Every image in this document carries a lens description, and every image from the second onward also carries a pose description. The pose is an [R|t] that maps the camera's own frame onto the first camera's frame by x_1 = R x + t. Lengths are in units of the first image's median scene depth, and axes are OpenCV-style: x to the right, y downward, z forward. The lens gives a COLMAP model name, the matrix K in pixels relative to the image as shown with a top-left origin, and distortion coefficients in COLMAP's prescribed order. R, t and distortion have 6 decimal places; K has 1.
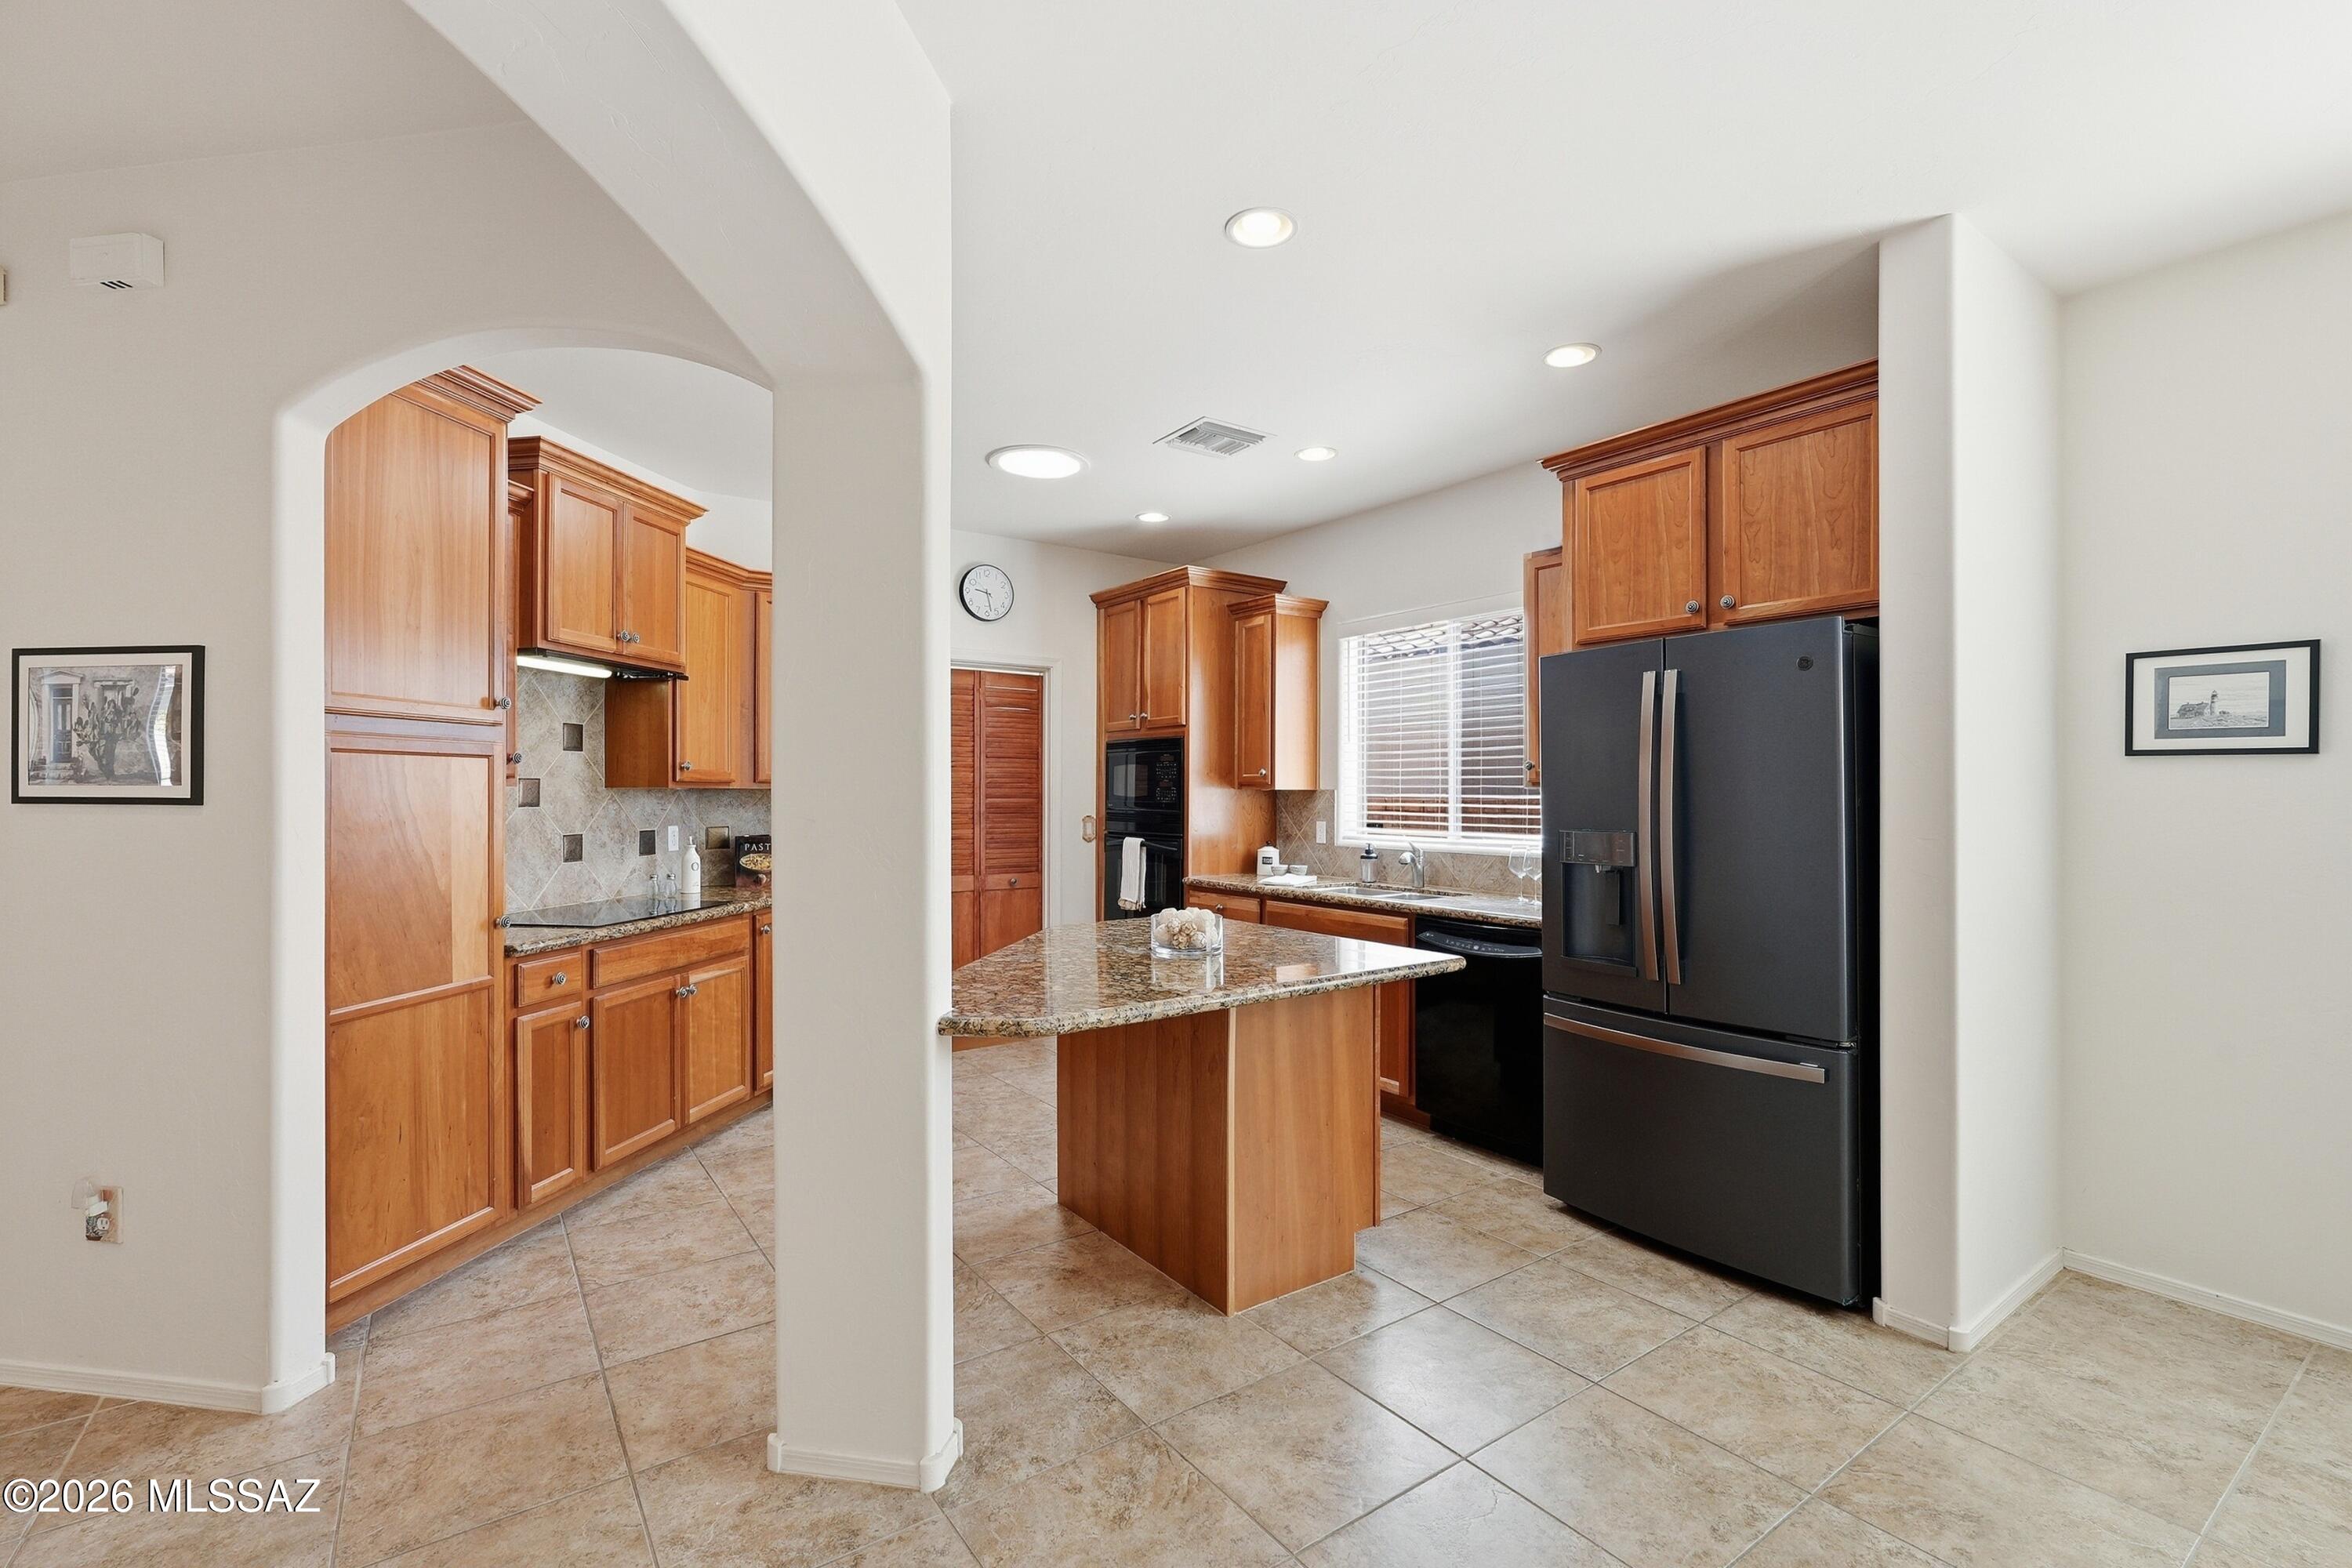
lens RADIAL K [[1044.7, 0, 1193.1], [0, 1044.7, 790.8], [0, 0, 1]] dist [-0.000632, 0.000280]
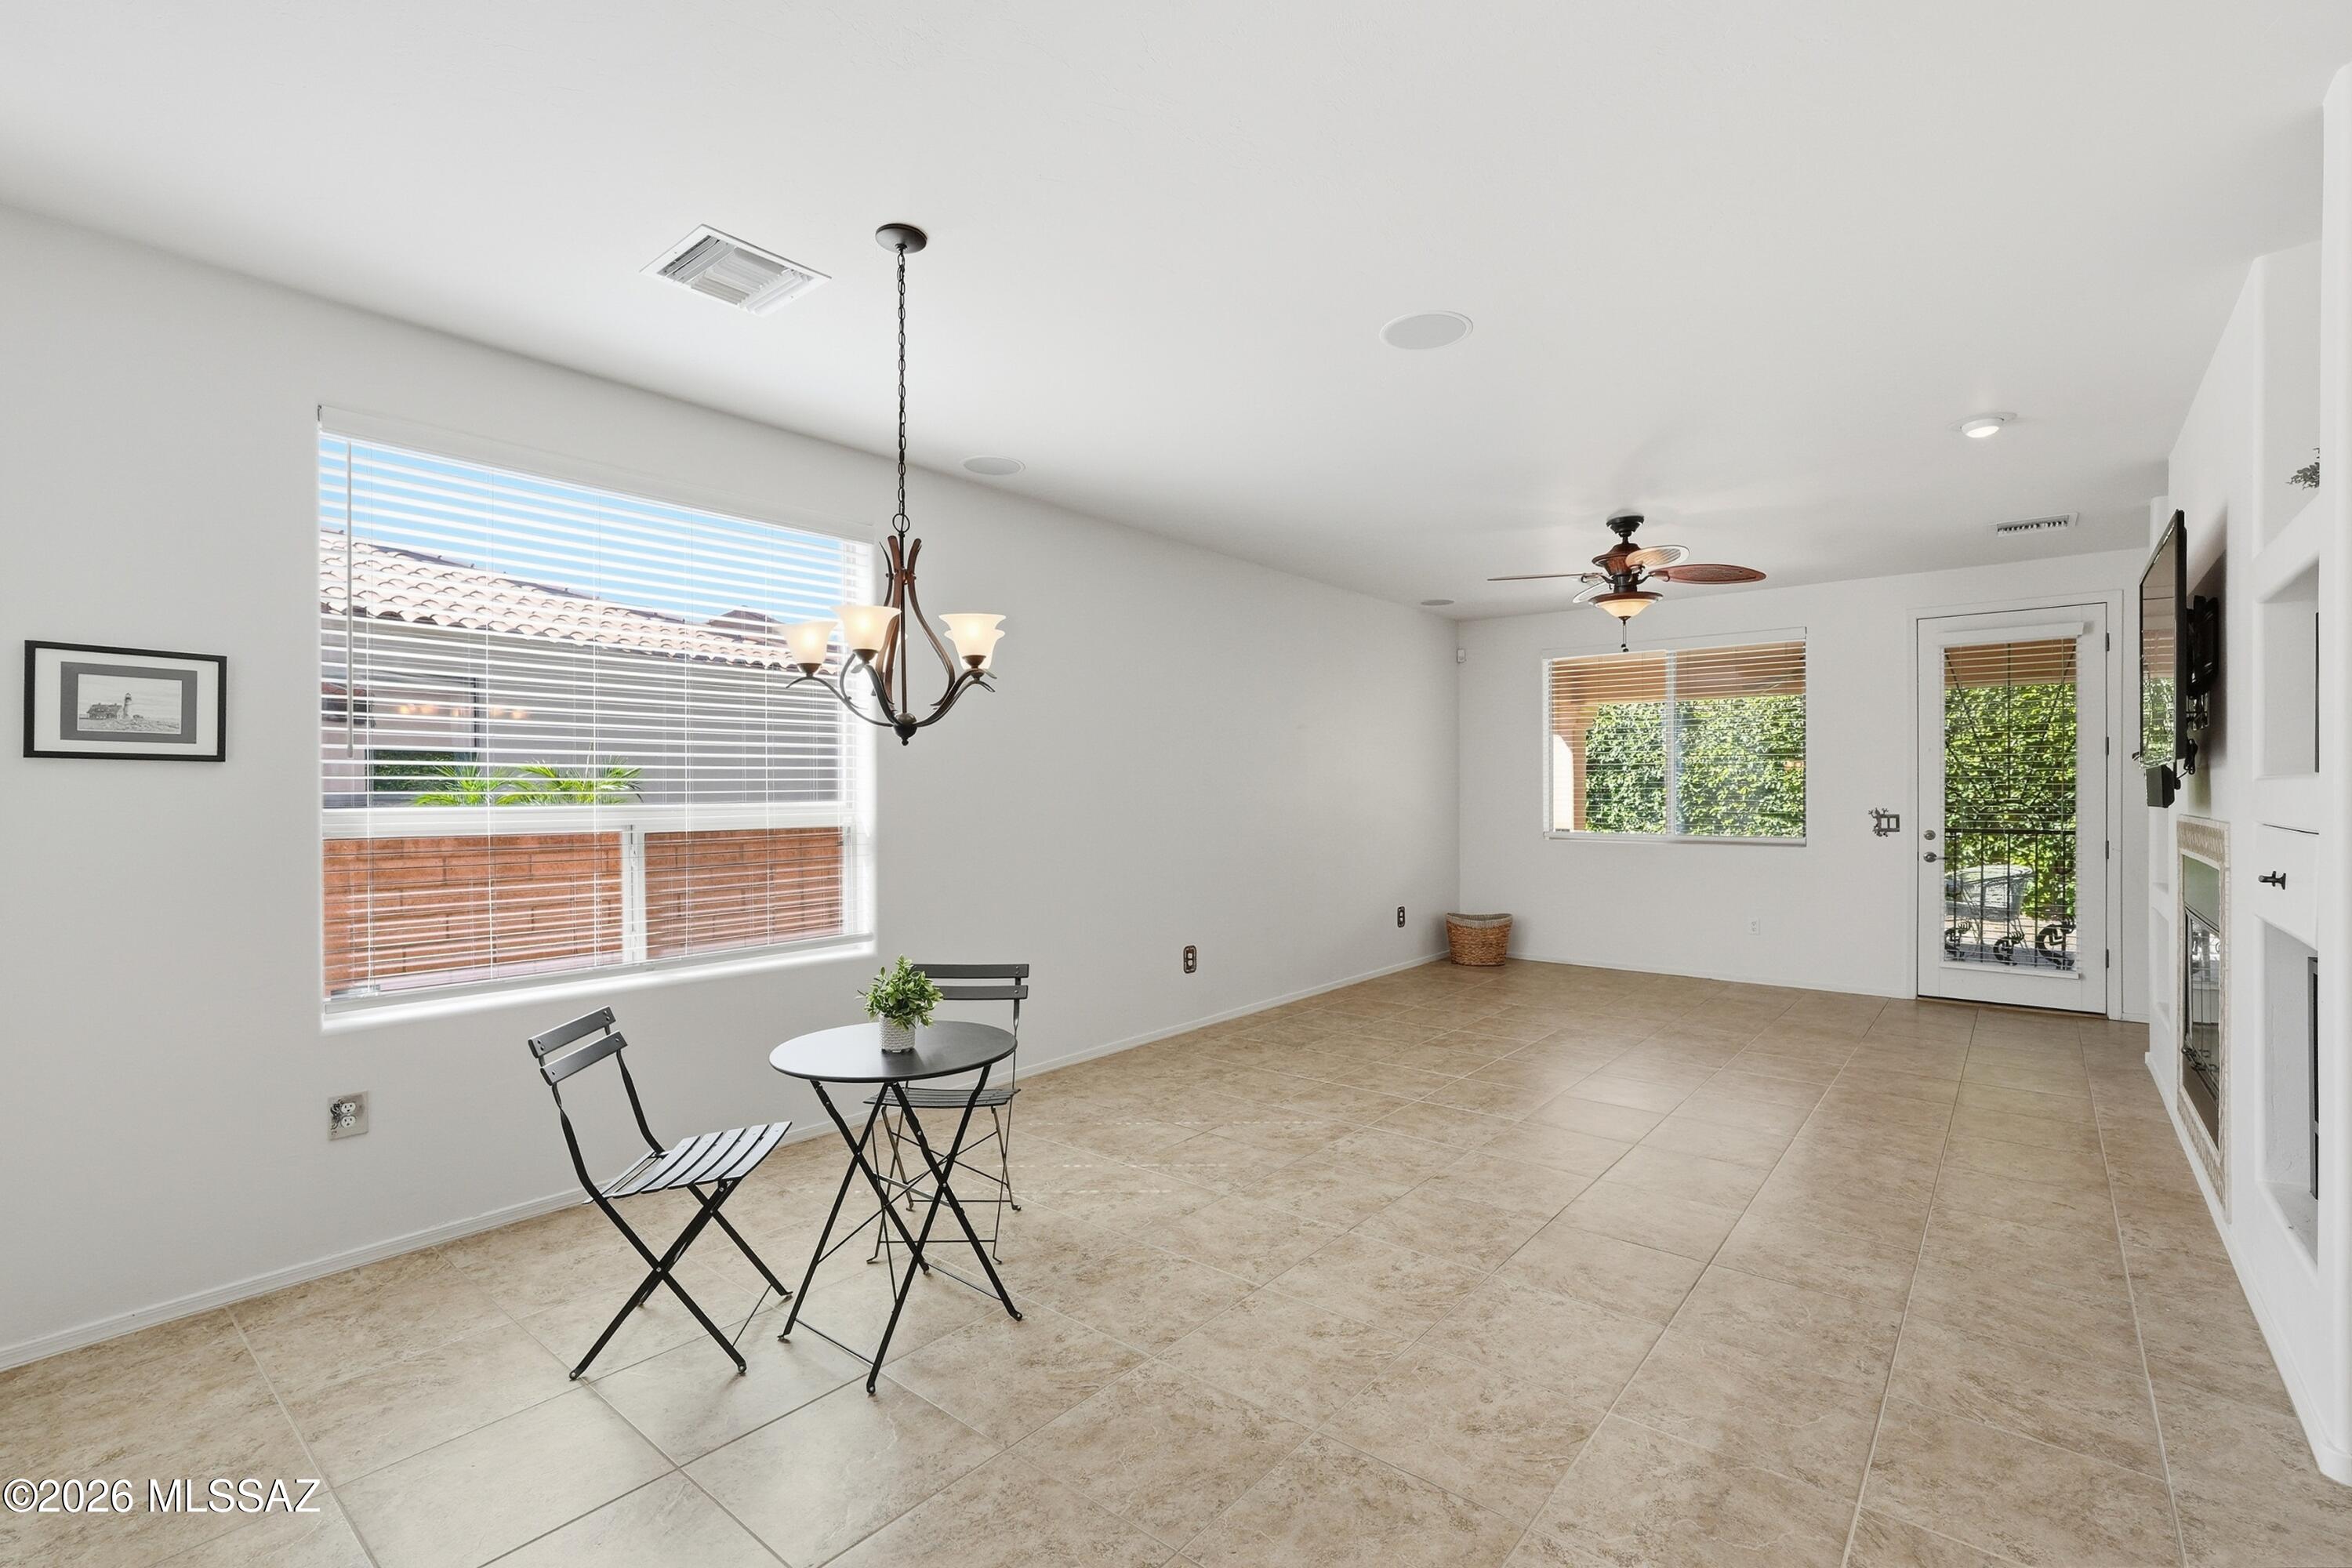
lens RADIAL K [[1036.9, 0, 1172.1], [0, 1036.9, 798.4], [0, 0, 1]] dist [-0.020223, 0.012822]
pose [[-0.246719, -0.004166, 0.969078, -0.188067], [0.003840, 0.999979, 0.005276, 0.000542], [-0.969079, 0.005023, -0.246698, 0.295291]]
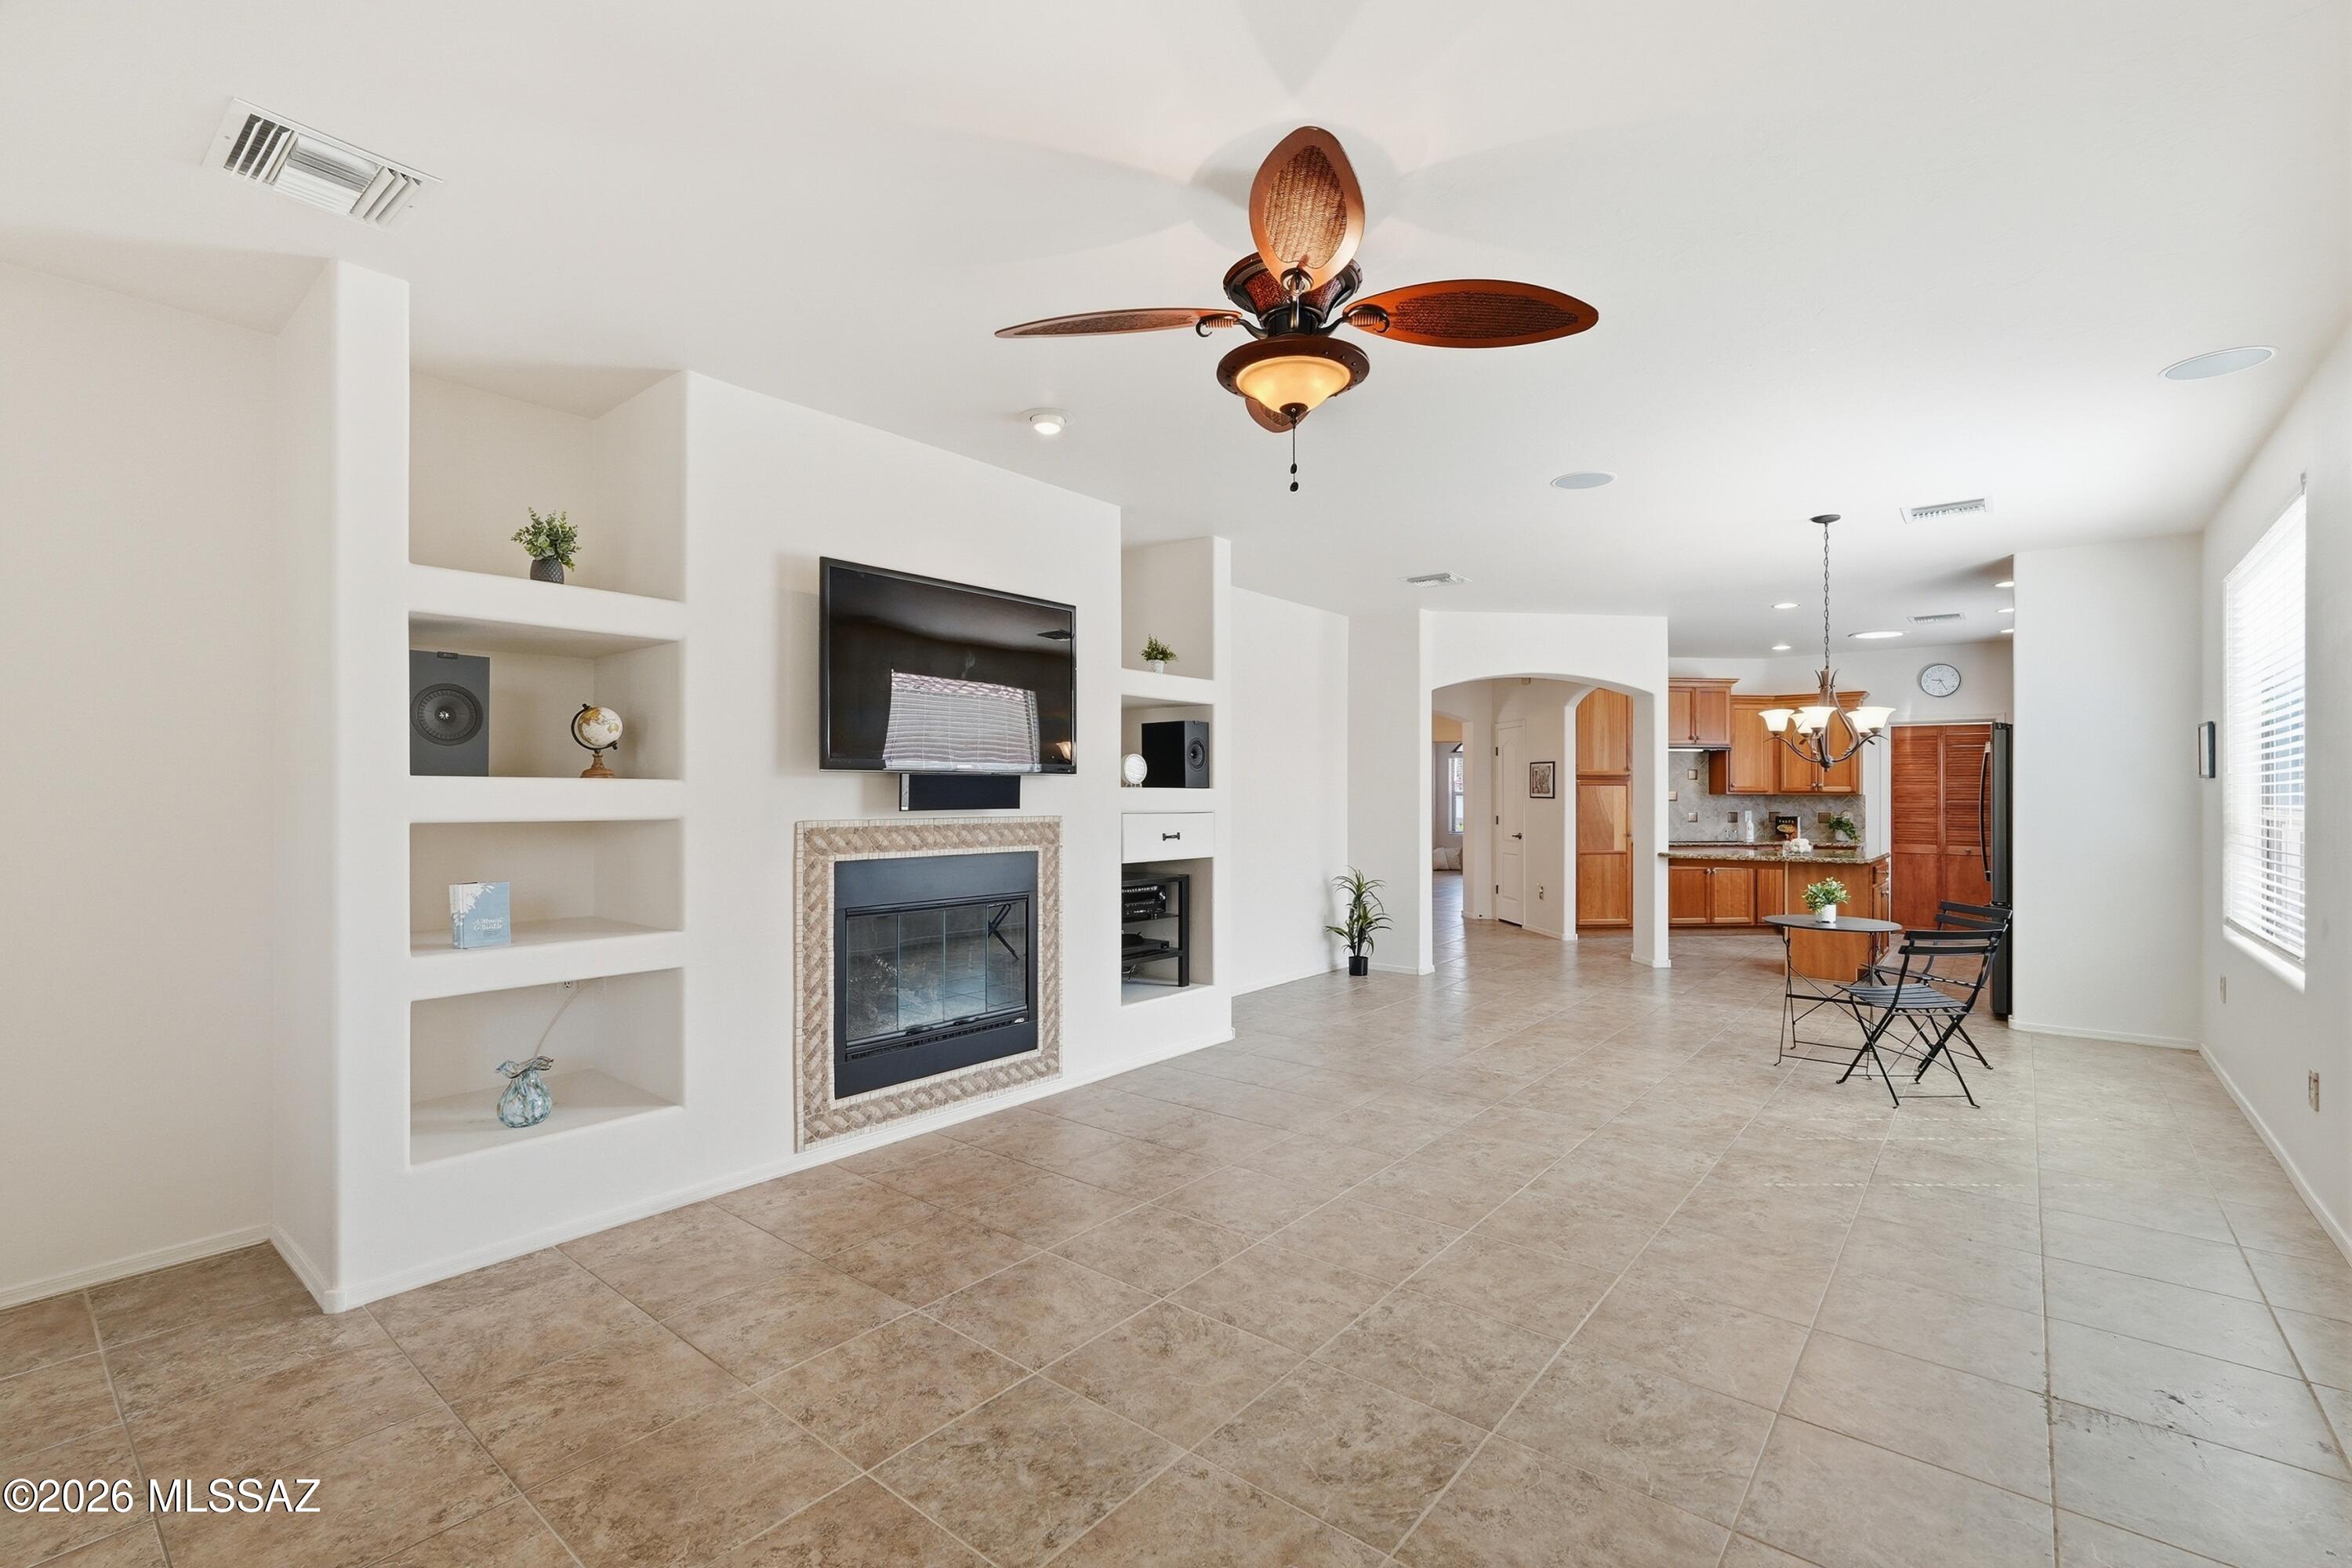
lens RADIAL K [[1019.7, 0, 1181.0], [0, 1019.7, 794.3], [0, 0, 1]] dist [-0.000023, -0.000077]
pose [[0.255145, 0.000043, -0.966903, 2.198990], [-0.001190, 0.999999, -0.000270, -0.000697], [0.966902, 0.001220, 0.255145, -1.259774]]
